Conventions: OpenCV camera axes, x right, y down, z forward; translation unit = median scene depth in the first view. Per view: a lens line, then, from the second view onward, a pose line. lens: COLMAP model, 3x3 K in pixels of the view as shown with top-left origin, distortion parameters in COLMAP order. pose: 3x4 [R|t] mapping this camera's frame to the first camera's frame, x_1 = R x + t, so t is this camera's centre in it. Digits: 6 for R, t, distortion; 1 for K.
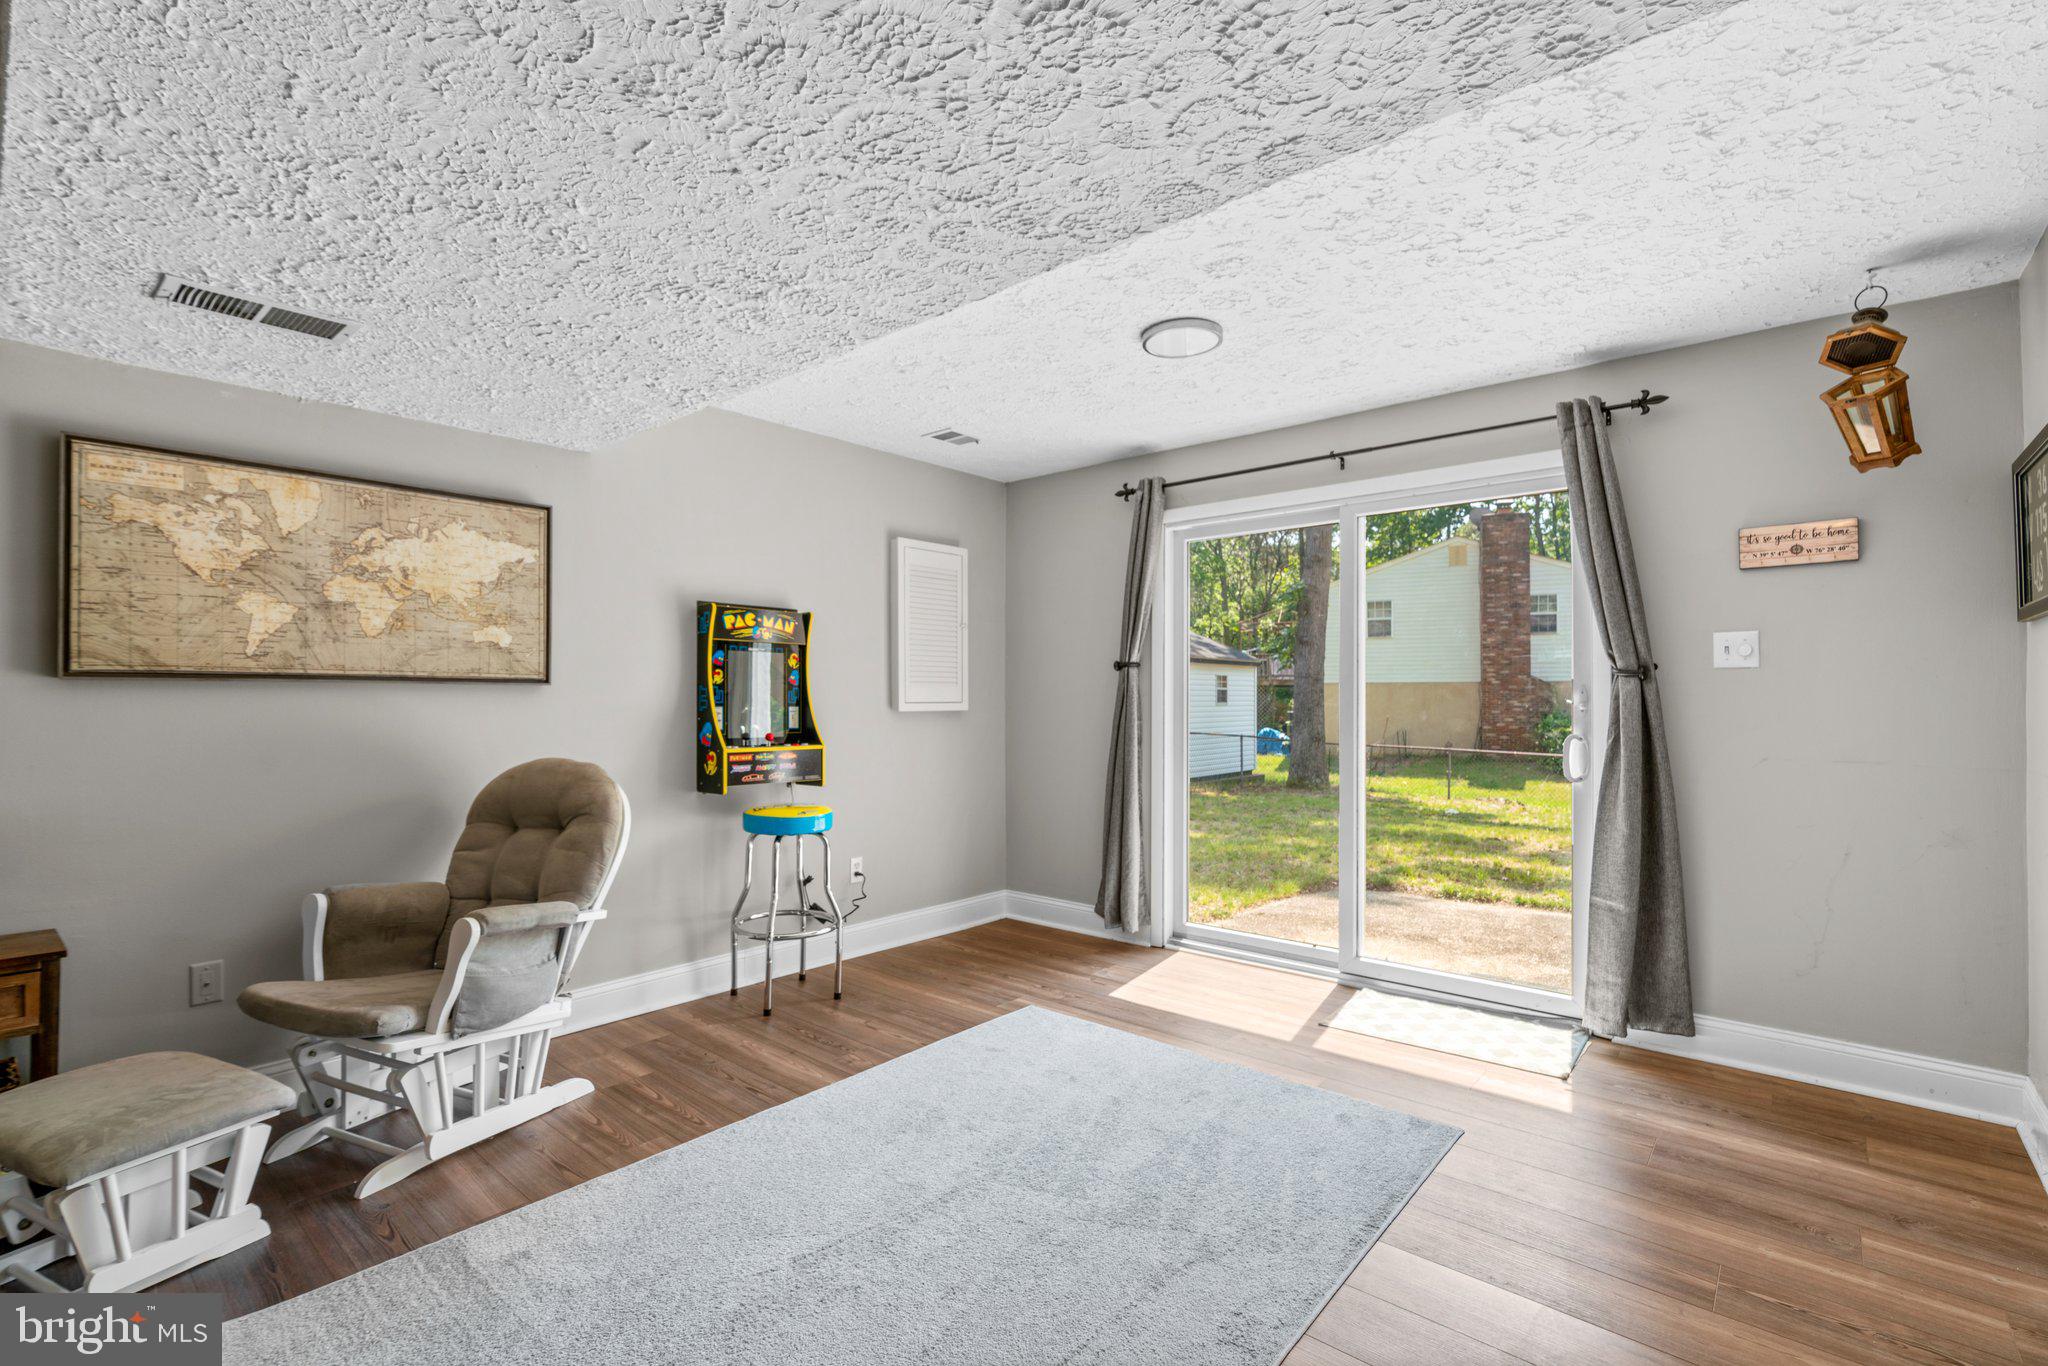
lens RADIAL K [[929.7, 0, 1016.3], [0, 929.7, 697.2], [0, 0, 1]] dist [-0.004741, 0.000170]
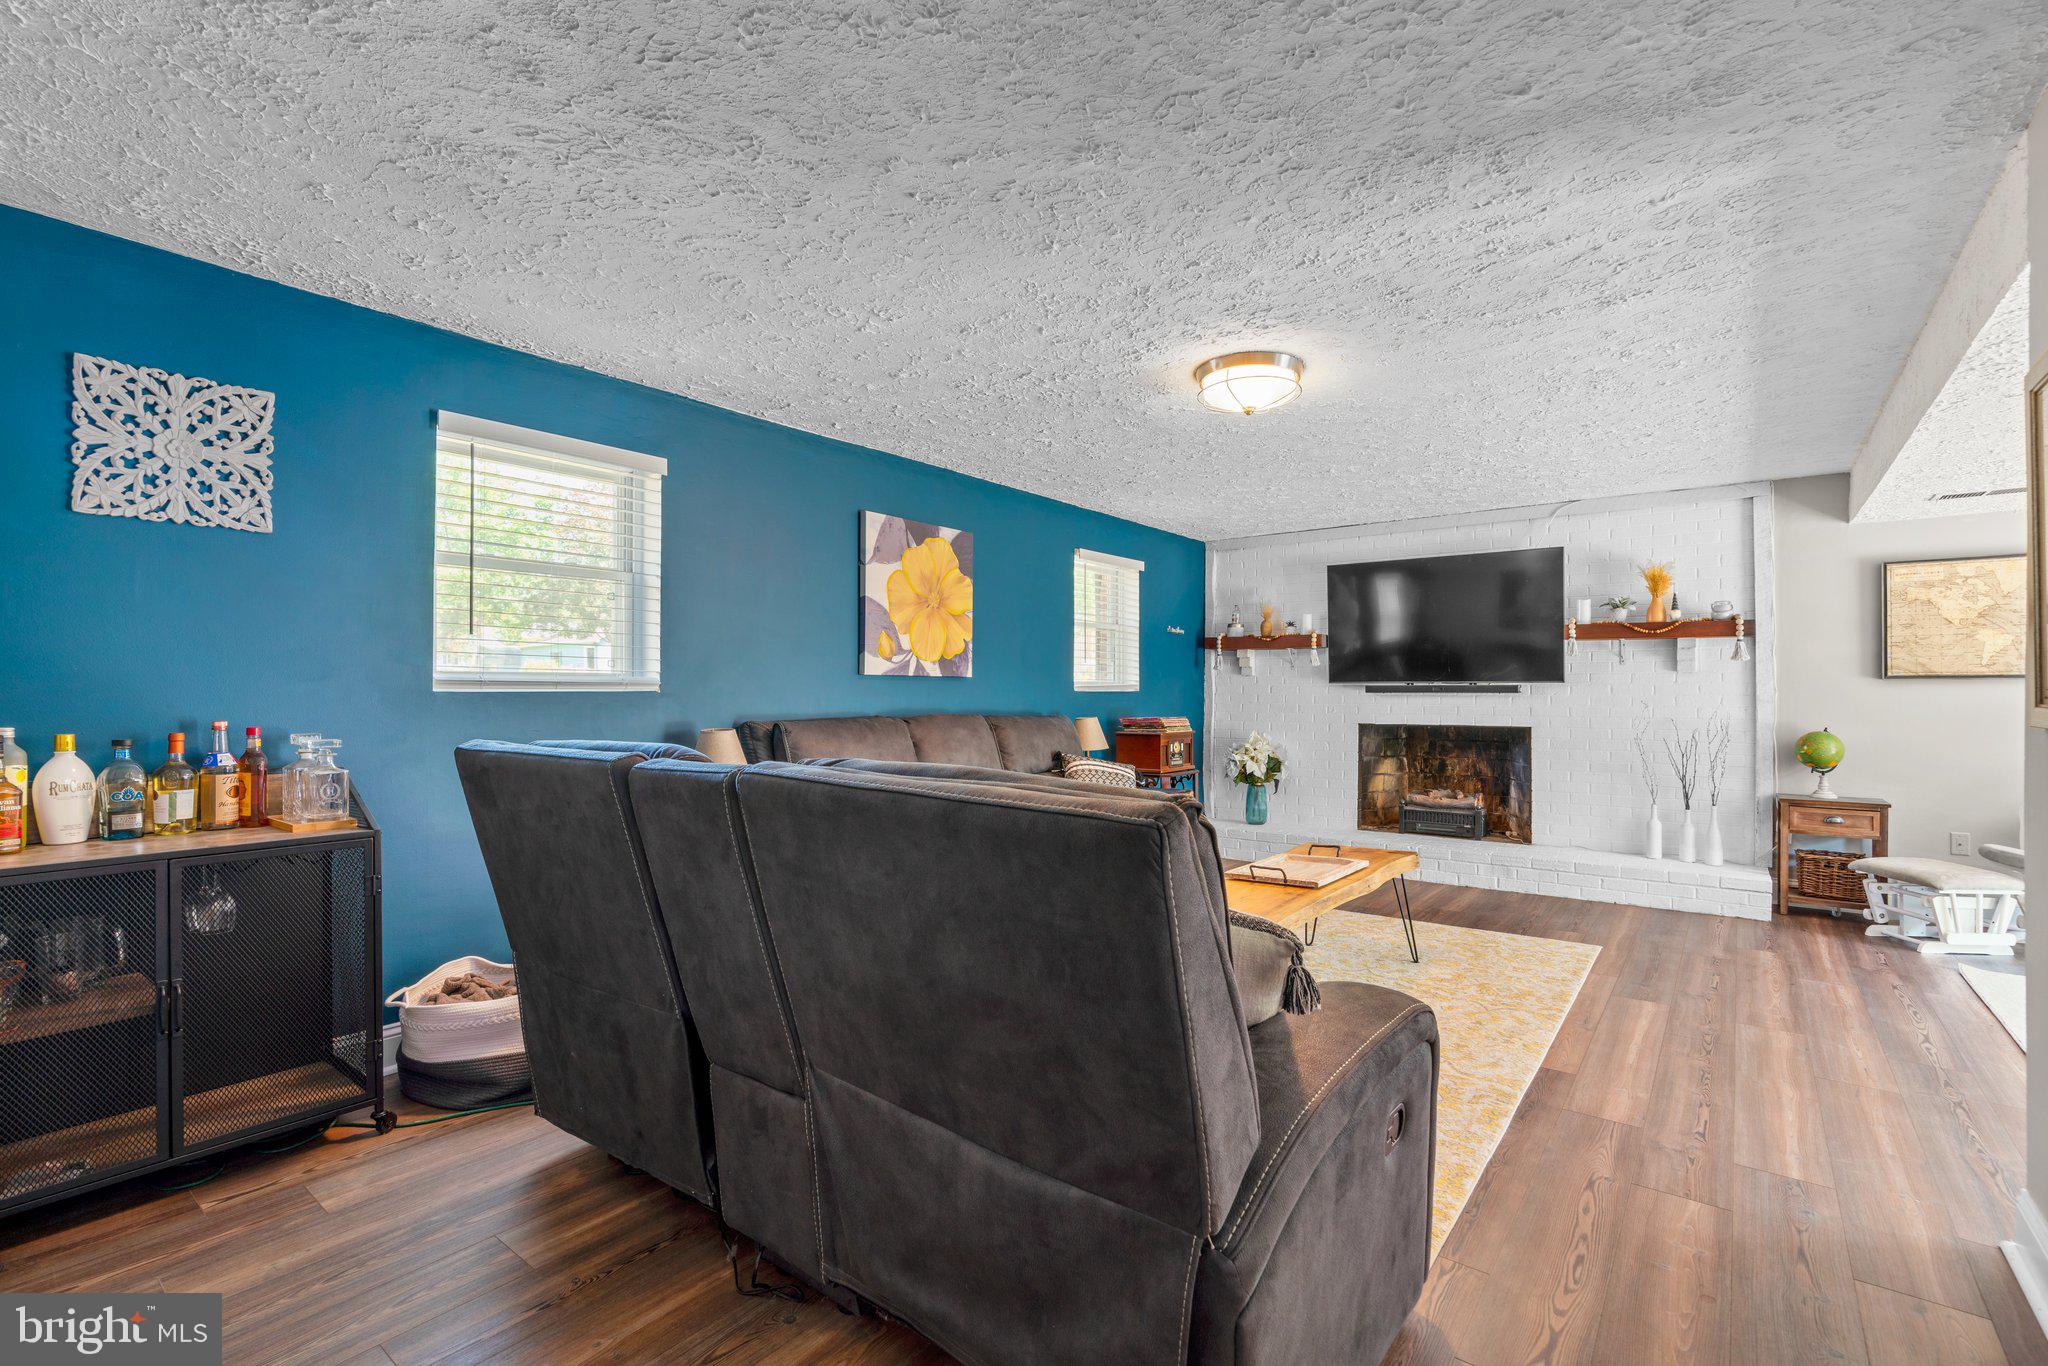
lens RADIAL K [[929.7, 0, 1018.1], [0, 929.7, 689.8], [0, 0, 1]] dist [-0.004741, 0.000170]
pose [[0.063738, -0.007540, -0.997938, 0.841872], [0.003789, 0.999966, -0.007313, 0.008289], [0.997959, -0.003315, 0.063764, -0.981193]]
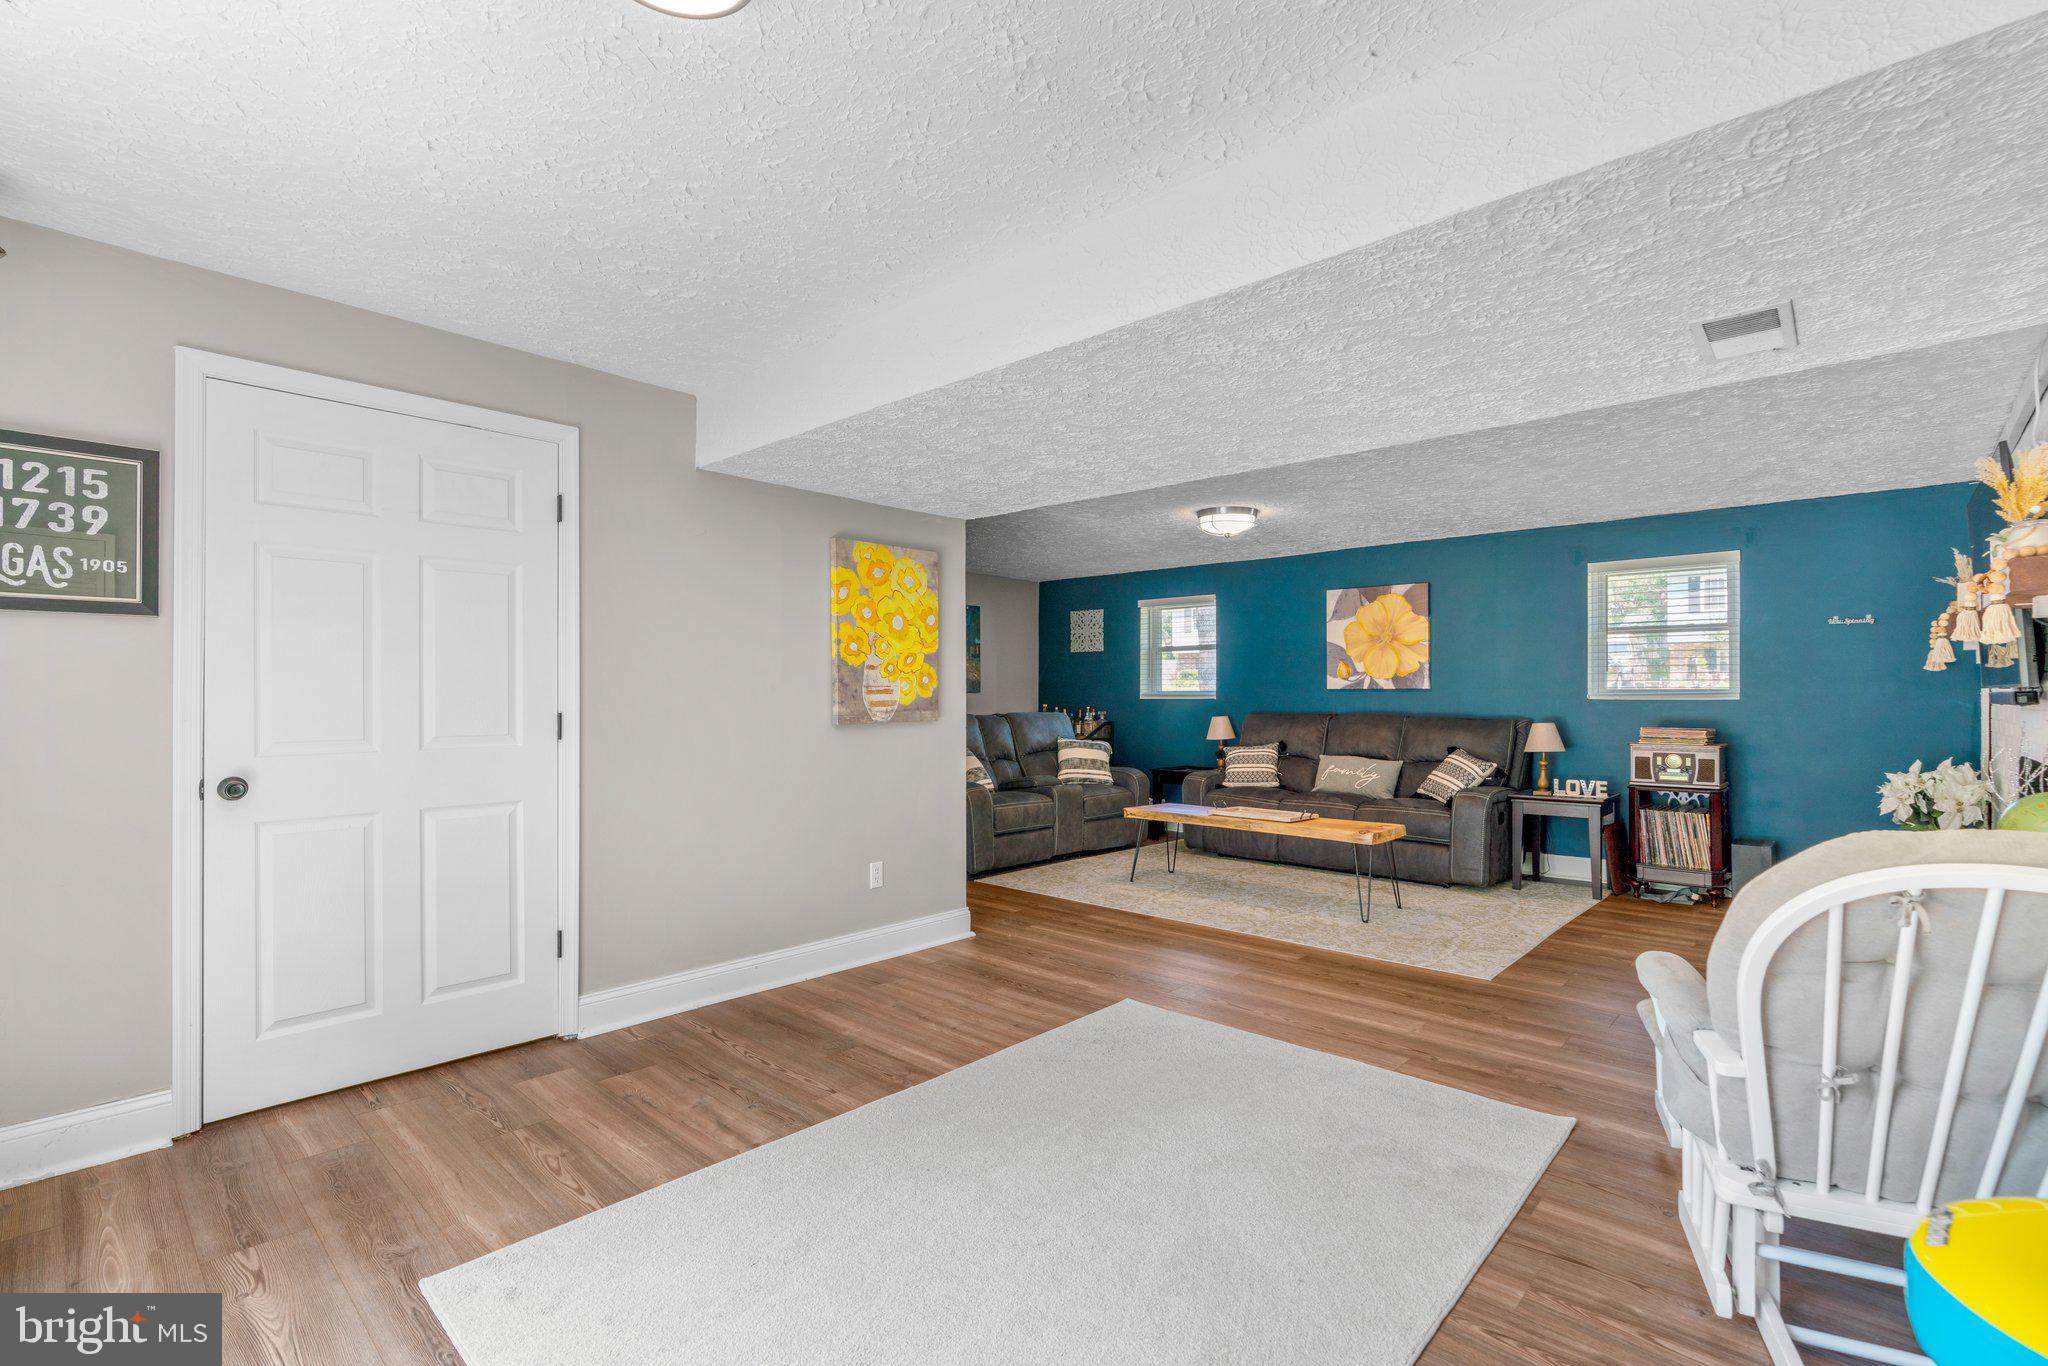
lens RADIAL K [[929.7, 0, 1033.9], [0, 929.7, 689.3], [0, 0, 1]] dist [-0.004741, 0.000170]
pose [[-0.999965, -0.004398, 0.007166, -0.020142], [-0.004457, 0.999956, -0.008258, -0.004362], [-0.007129, -0.008290, -0.999940, 1.765876]]
